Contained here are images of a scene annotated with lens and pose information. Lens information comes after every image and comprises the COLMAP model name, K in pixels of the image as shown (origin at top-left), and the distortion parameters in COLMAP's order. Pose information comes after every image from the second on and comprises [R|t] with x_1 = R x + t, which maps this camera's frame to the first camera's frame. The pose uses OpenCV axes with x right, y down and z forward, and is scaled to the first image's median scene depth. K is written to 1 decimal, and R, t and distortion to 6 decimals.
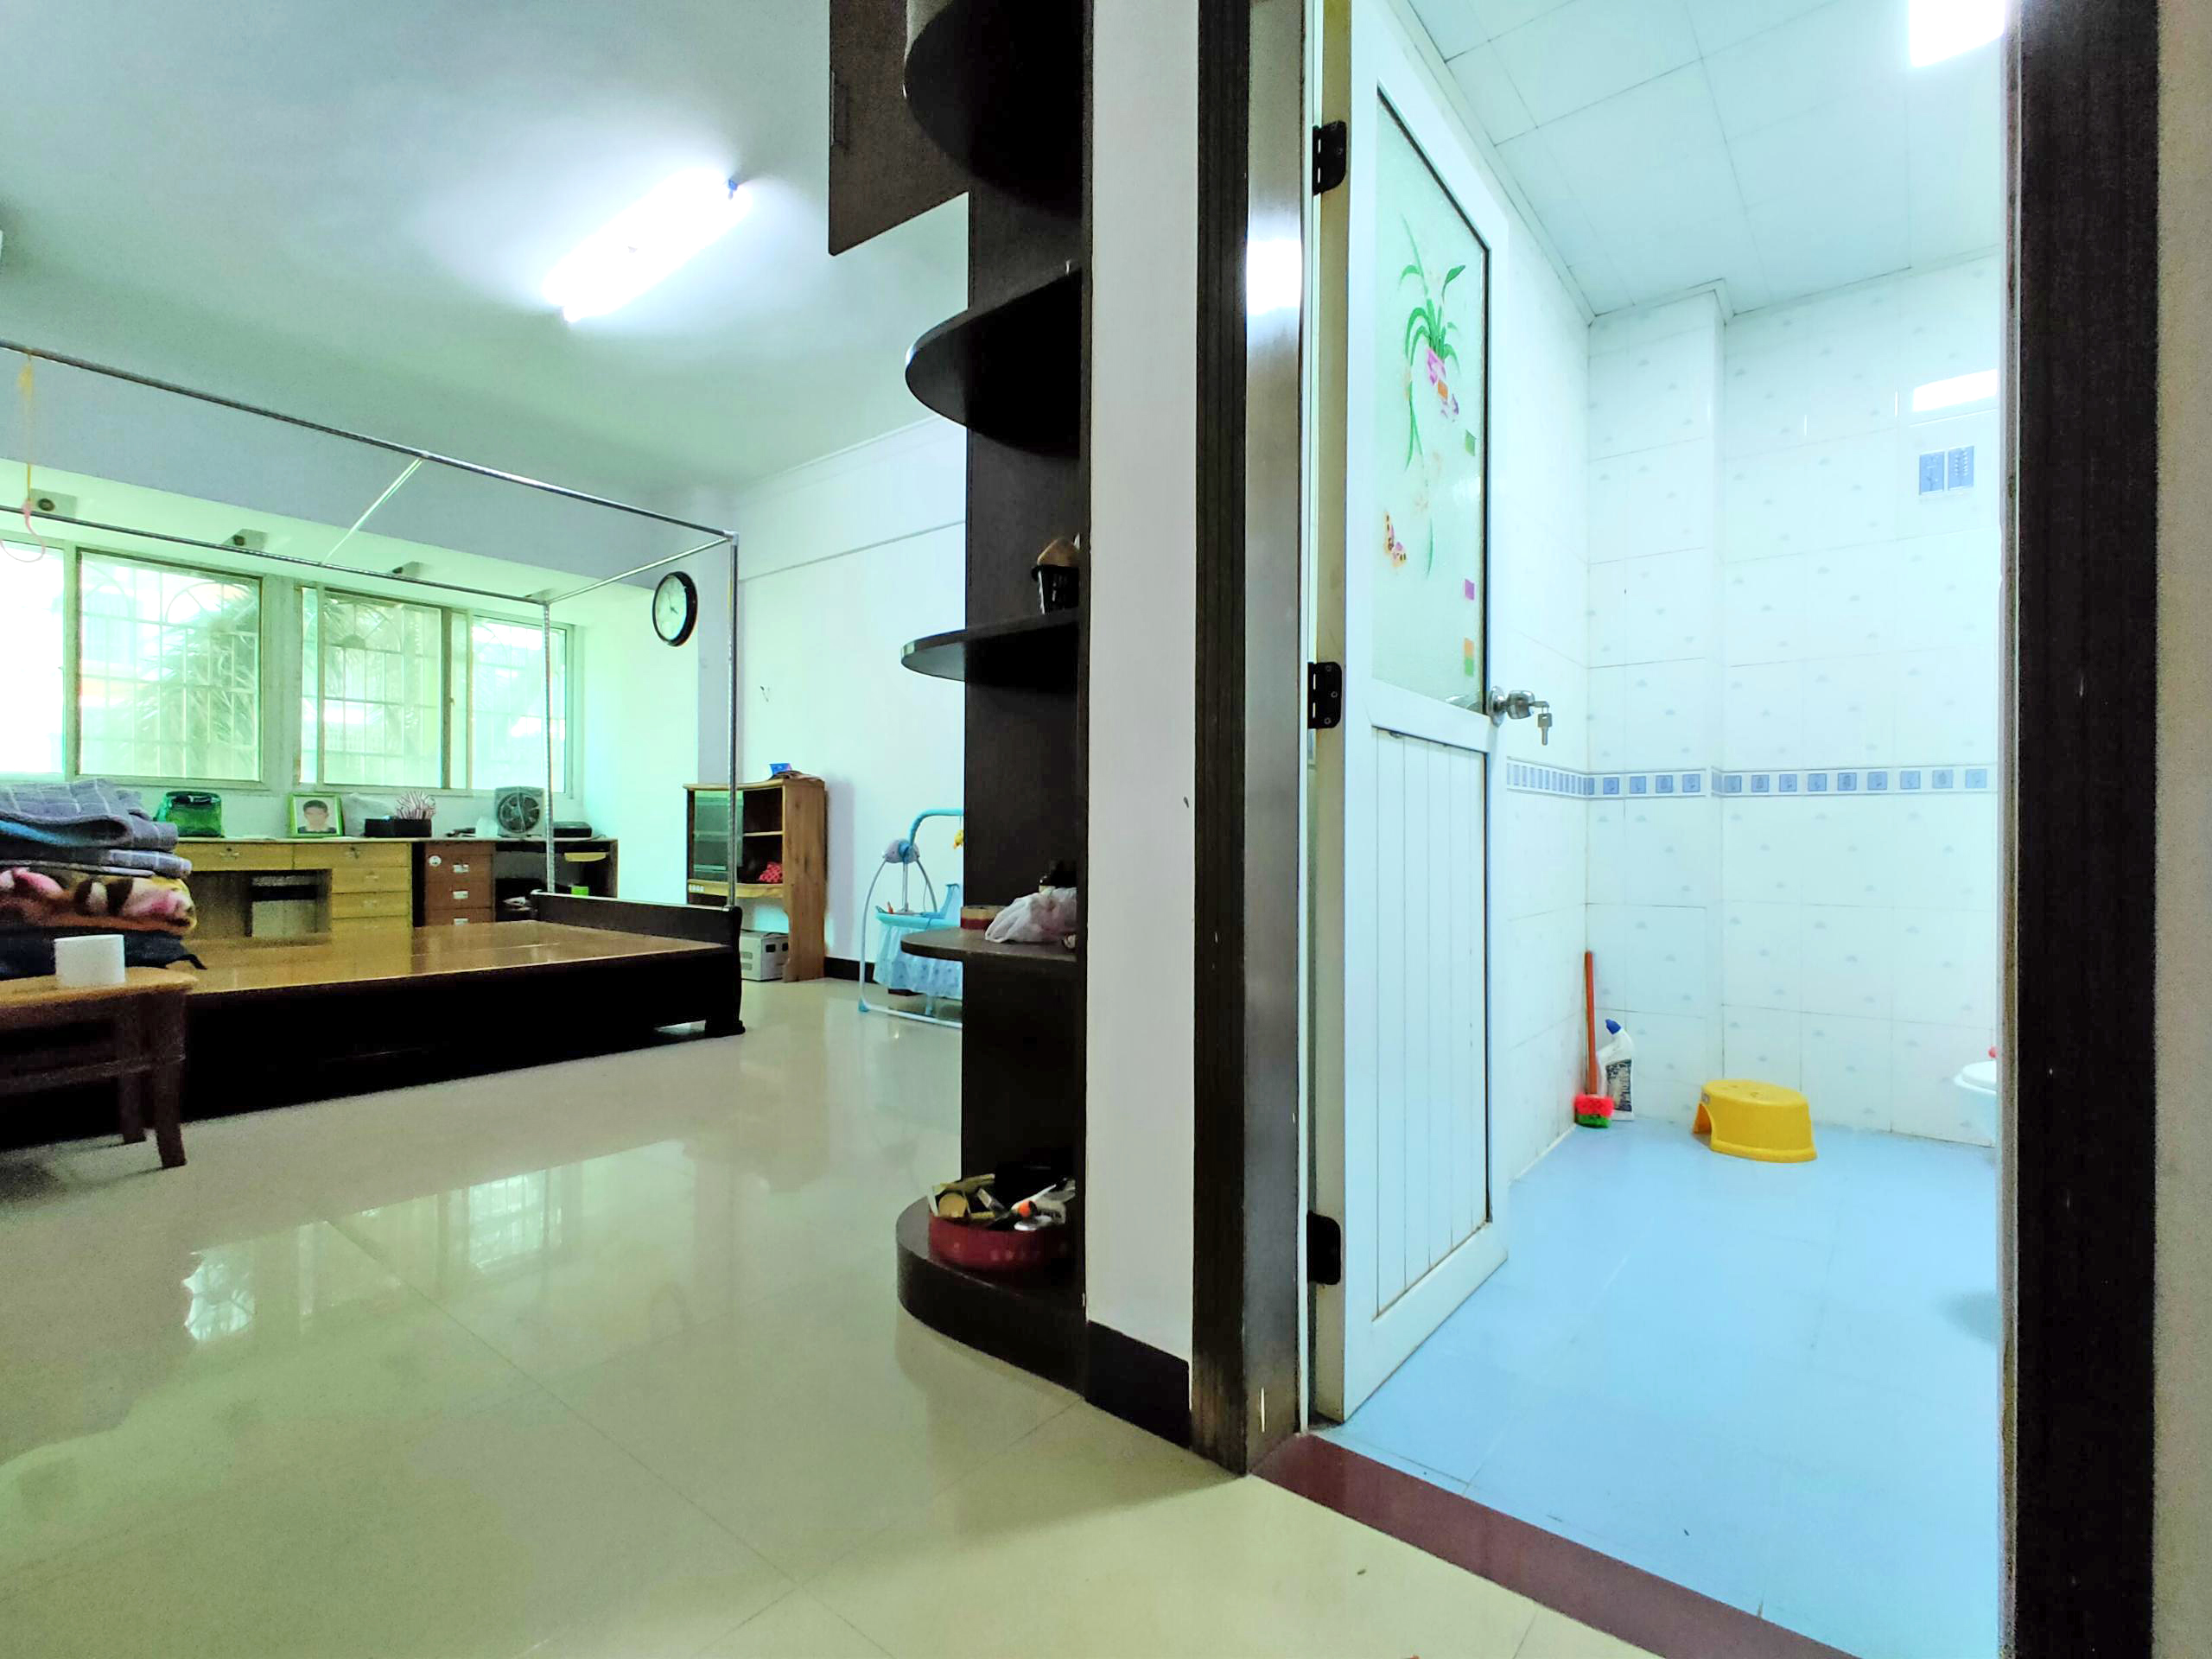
lens RADIAL K [[1024.0, 0, 1101.2], [0, 1024.0, 836.8], [0, 0, 1]] dist [0.002659, 0.000068]
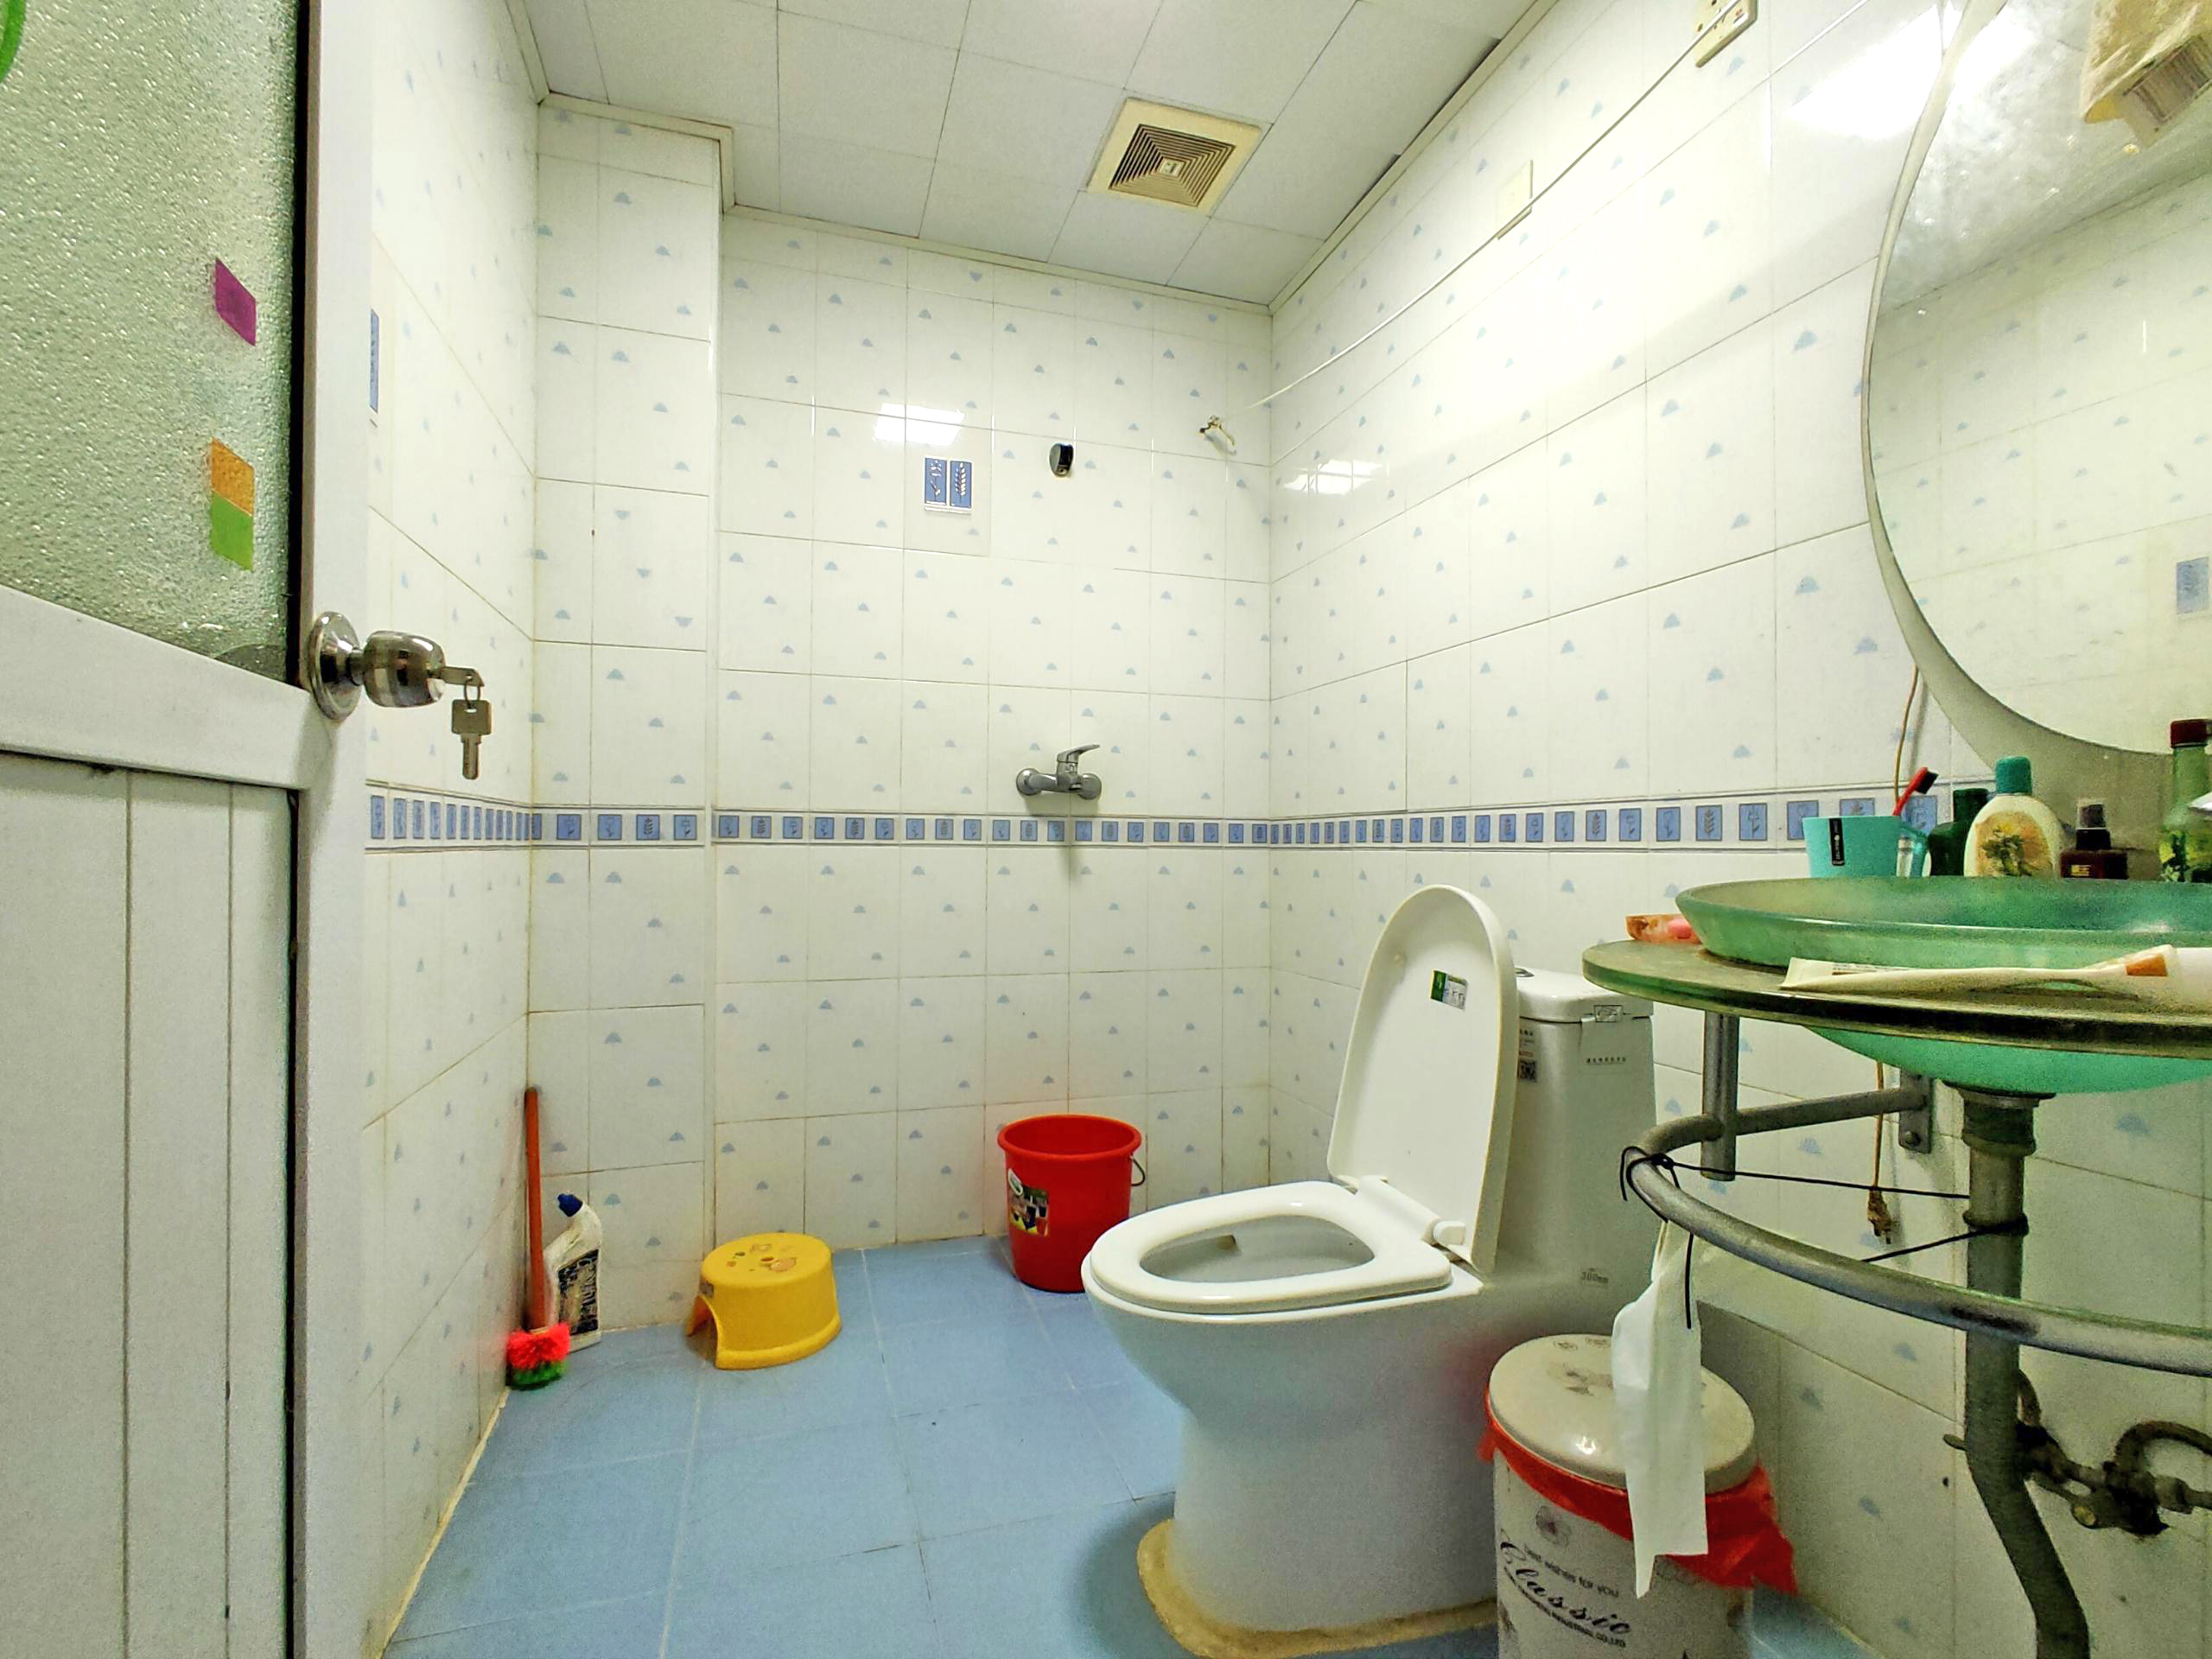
lens RADIAL K [[1024.0, 0, 1101.2], [0, 1024.0, 836.8], [0, 0, 1]] dist [0.002659, 0.000068]
pose [[0.560940, 0.007613, 0.827822, 0.082643], [-0.004844, 0.999971, -0.005914, -0.022691], [-0.827842, -0.000692, 0.560960, 0.196743]]
